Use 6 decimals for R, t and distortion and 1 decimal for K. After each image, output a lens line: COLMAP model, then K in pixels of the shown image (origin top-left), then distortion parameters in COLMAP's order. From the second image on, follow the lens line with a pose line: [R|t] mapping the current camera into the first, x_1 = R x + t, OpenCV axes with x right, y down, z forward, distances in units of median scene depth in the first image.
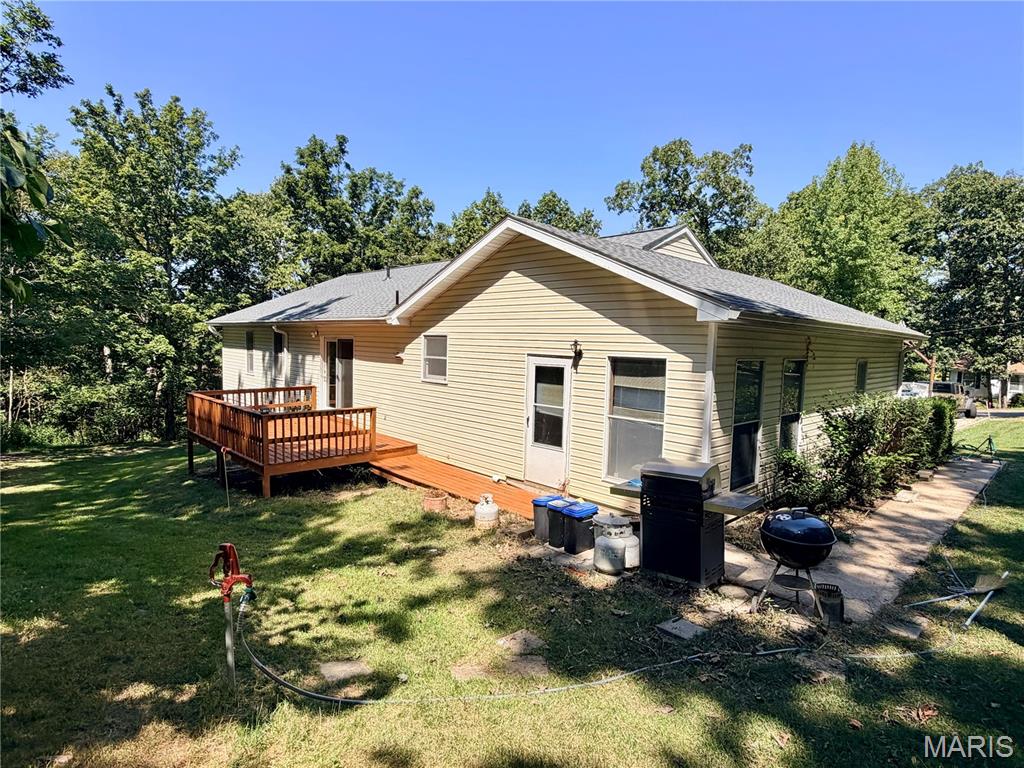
lens RADIAL K [[541.8, 0, 514.7], [0, 541.8, 387.1], [0, 0, 1]] dist [0.002089, 0.000018]
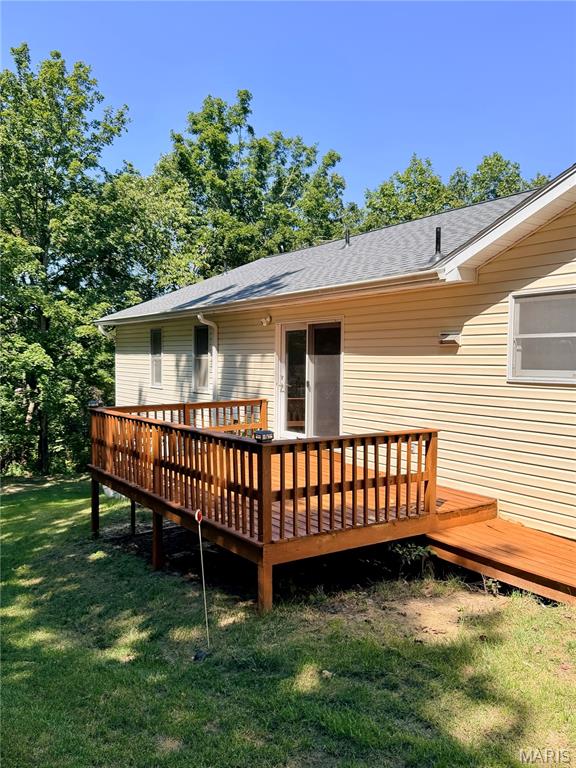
lens RADIAL K [[619.4, 0, 288.0], [0, 619.4, 384.0], [0, 0, 1]] dist [0.063875, -0.084540]
pose [[0.984593, -0.013183, -0.174365, -0.184161], [0.005272, 0.998939, -0.045752, 0.011620], [0.174783, 0.044127, 0.983618, 0.233647]]
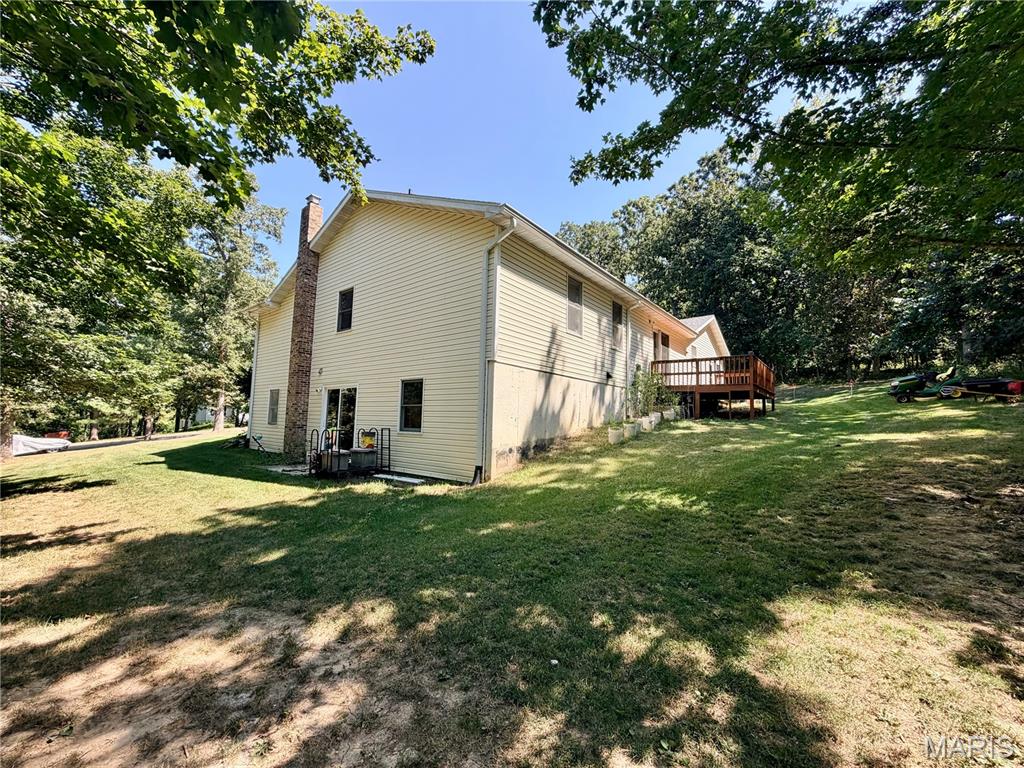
lens RADIAL K [[409.7, 0, 512.0], [0, 409.7, 384.0], [0, 0, 1]] dist [-0.000976, -0.000168]
pose [[-0.120750, 0.070808, 0.990154, -1.114934], [0.064948, 0.995879, -0.063297, 0.078536], [-0.990556, 0.056666, -0.124852, 1.260530]]
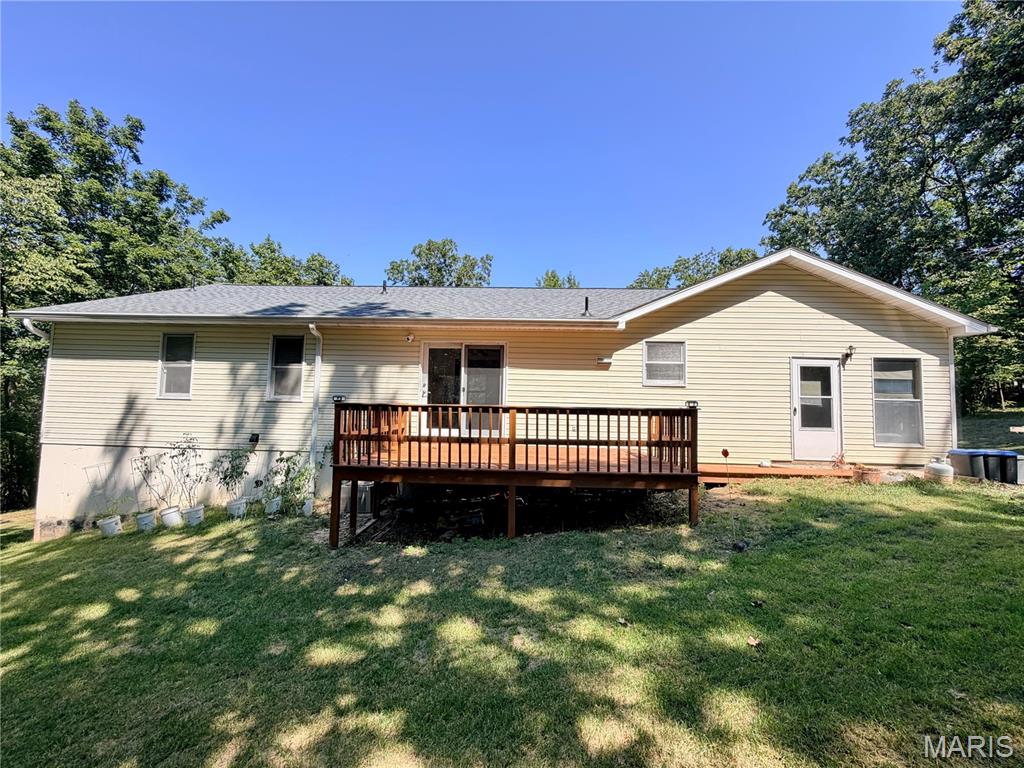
lens RADIAL K [[409.7, 0, 512.0], [0, 409.7, 384.0], [0, 0, 1]] dist [-0.000976, -0.000168]
pose [[0.723937, 0.033785, 0.689039, -0.579737], [0.053483, 0.993045, -0.104882, 0.034589], [-0.687790, 0.112780, 0.717095, 0.408642]]
